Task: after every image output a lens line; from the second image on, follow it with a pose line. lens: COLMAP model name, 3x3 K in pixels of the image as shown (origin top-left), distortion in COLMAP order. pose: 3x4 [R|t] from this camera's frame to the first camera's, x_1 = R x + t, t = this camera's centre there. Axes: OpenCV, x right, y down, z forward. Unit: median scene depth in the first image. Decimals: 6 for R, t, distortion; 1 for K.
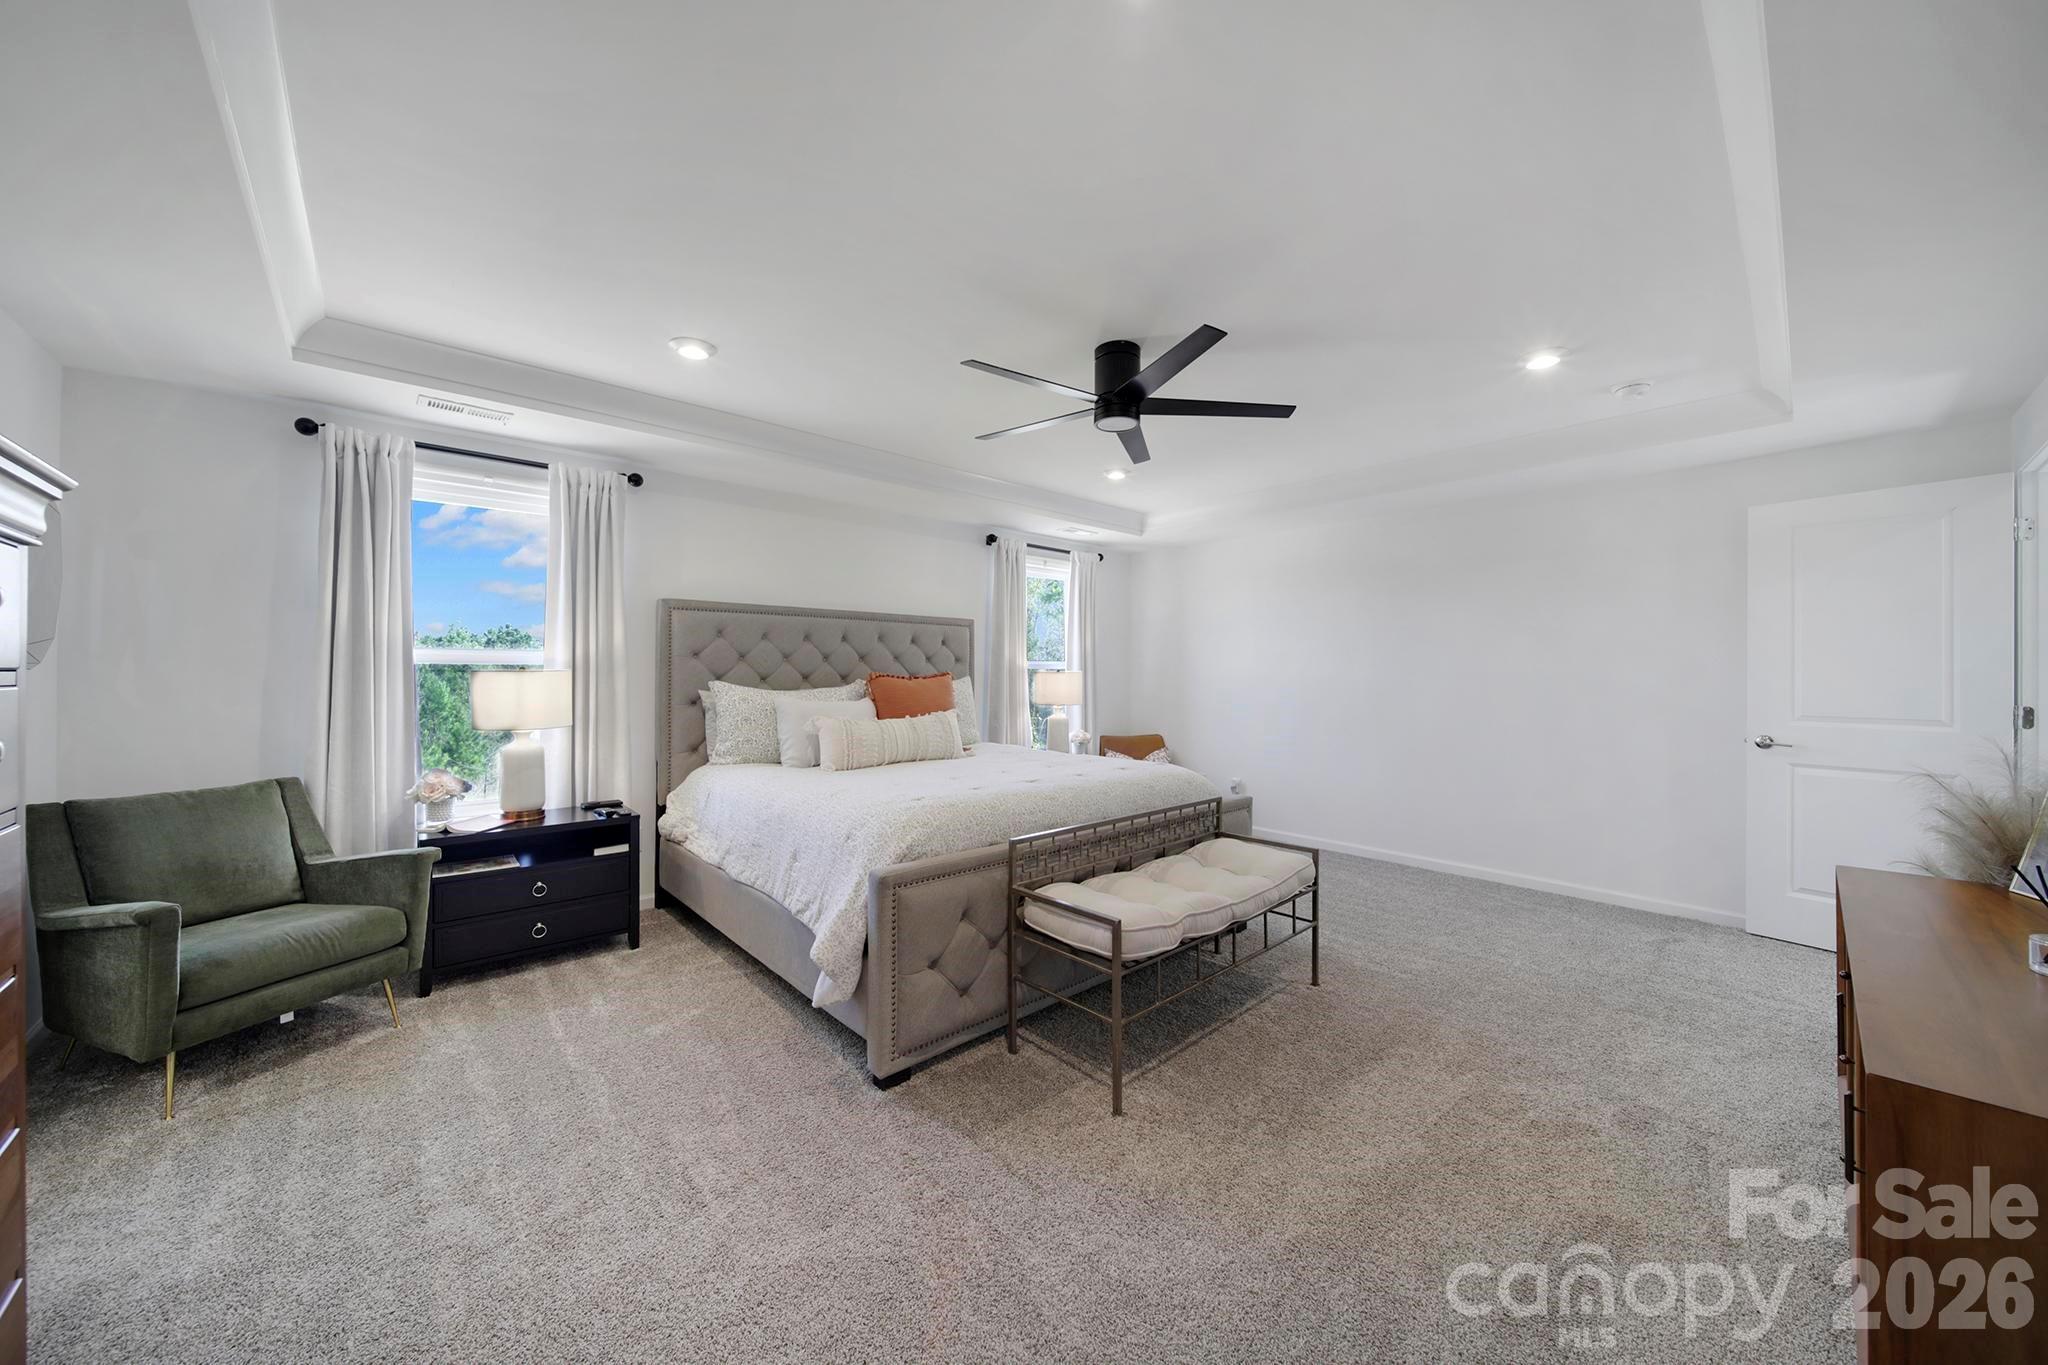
lens RADIAL K [[716.4, 0, 1025.6], [0, 716.4, 675.5], [0, 0, 1]] dist [-0.001695, 0.000012]
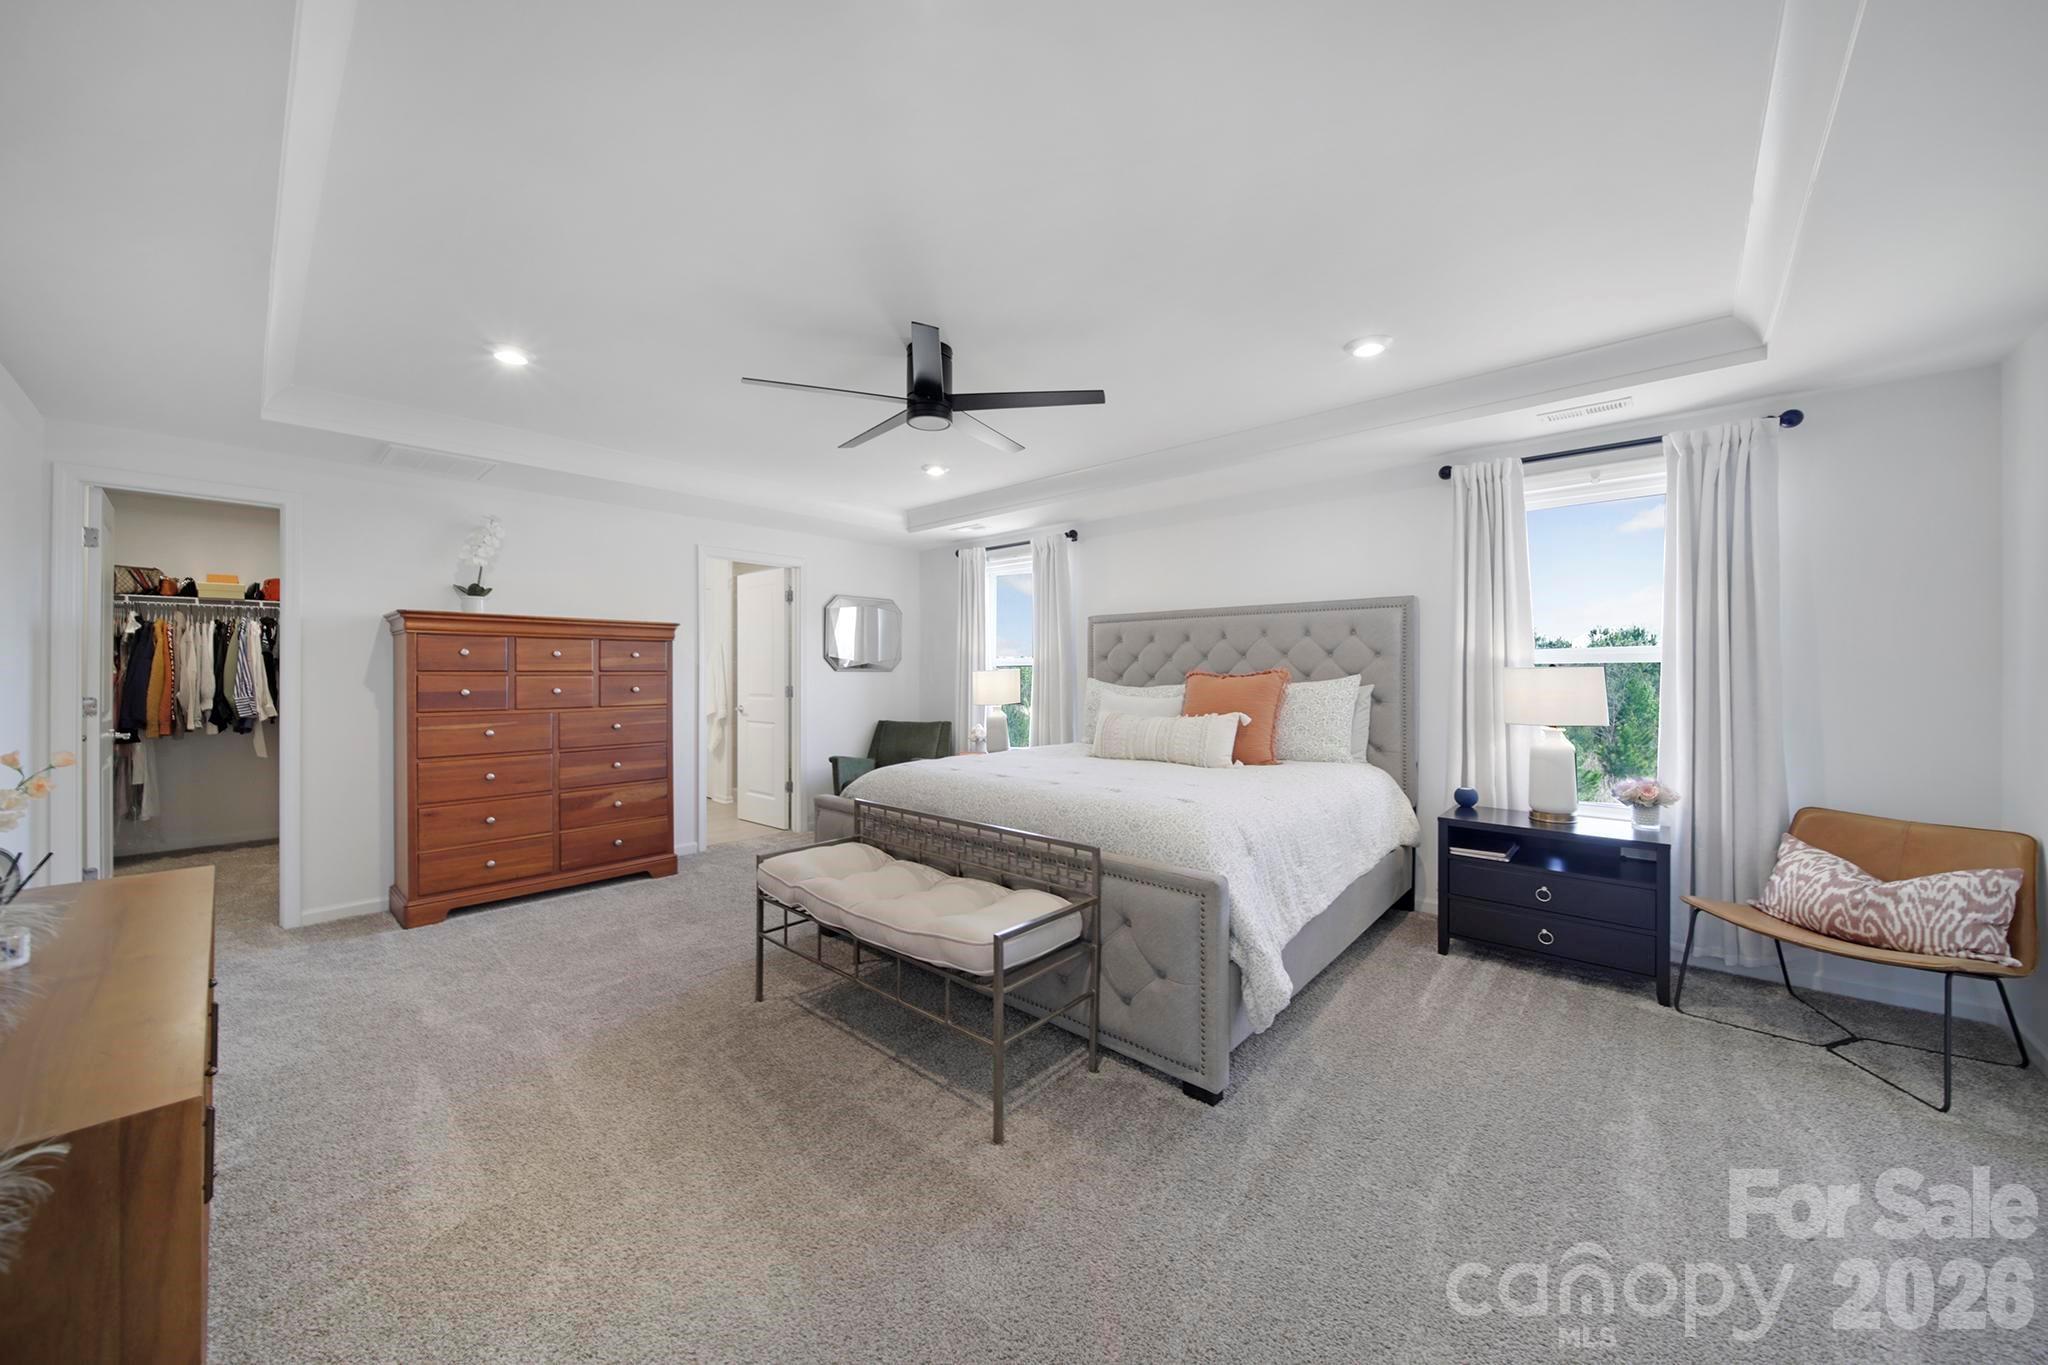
lens RADIAL K [[716.4, 0, 1022.4], [0, 716.4, 673.6], [0, 0, 1]] dist [-0.001695, 0.000012]
pose [[0.106038, -0.000221, -0.994362, 0.599927], [-0.001470, 0.999999, -0.000379, 0.000985], [0.994361, 0.001502, 0.106038, 0.536000]]
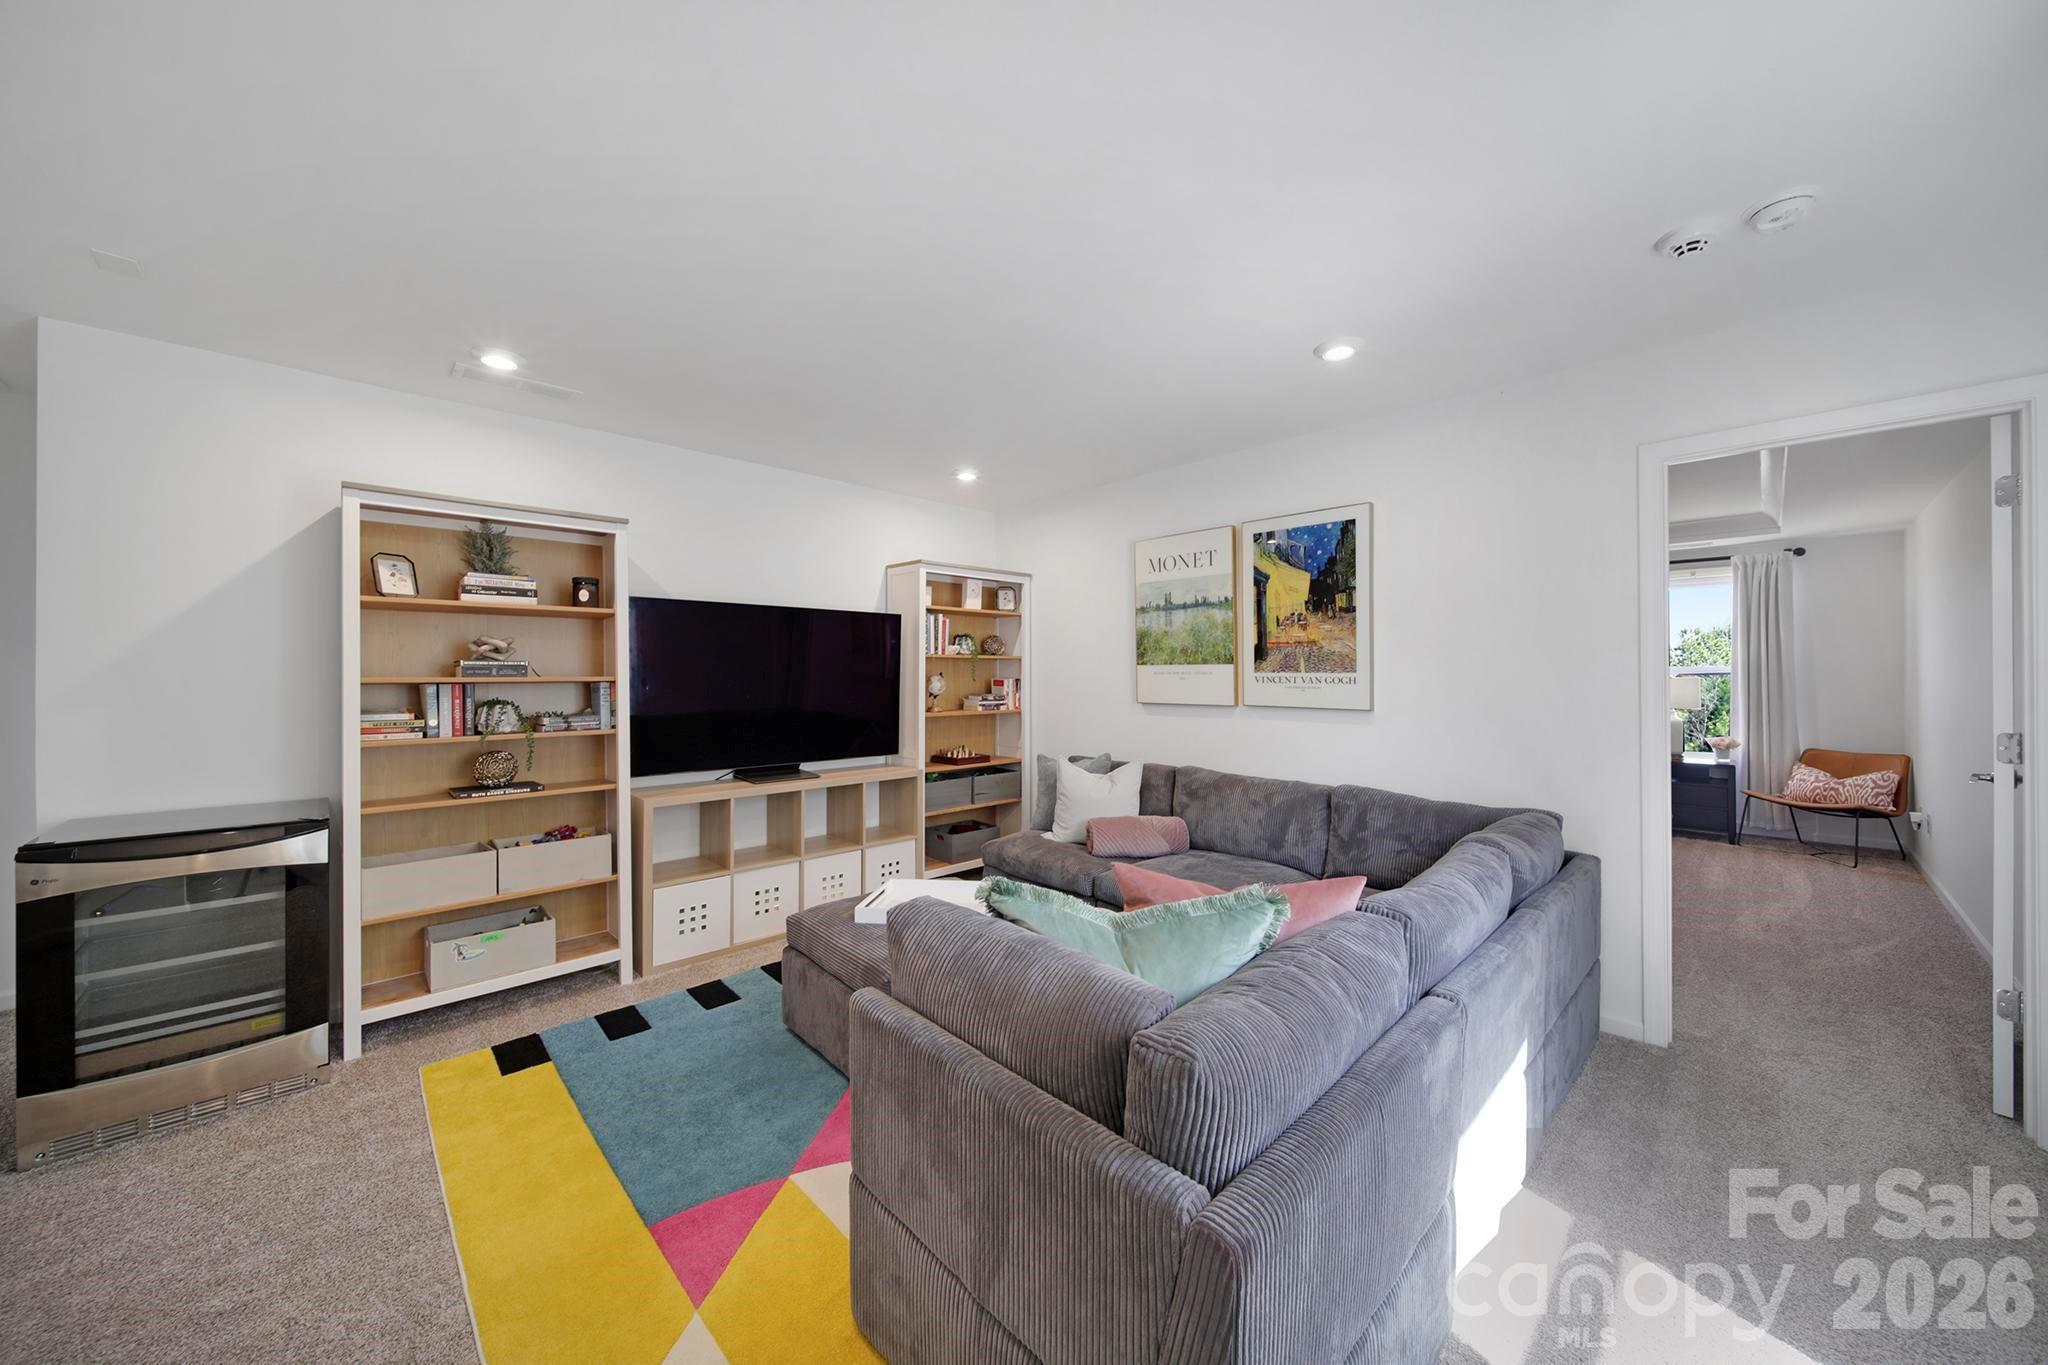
lens RADIAL K [[716.4, 0, 1025.9], [0, 716.4, 669.1], [0, 0, 1]] dist [-0.001695, 0.000012]
pose [[0.036996, -0.008394, -0.999280, 4.401183], [-0.001133, 0.999964, -0.008442, -0.060650], [0.999315, 0.001445, 0.036985, -3.342396]]
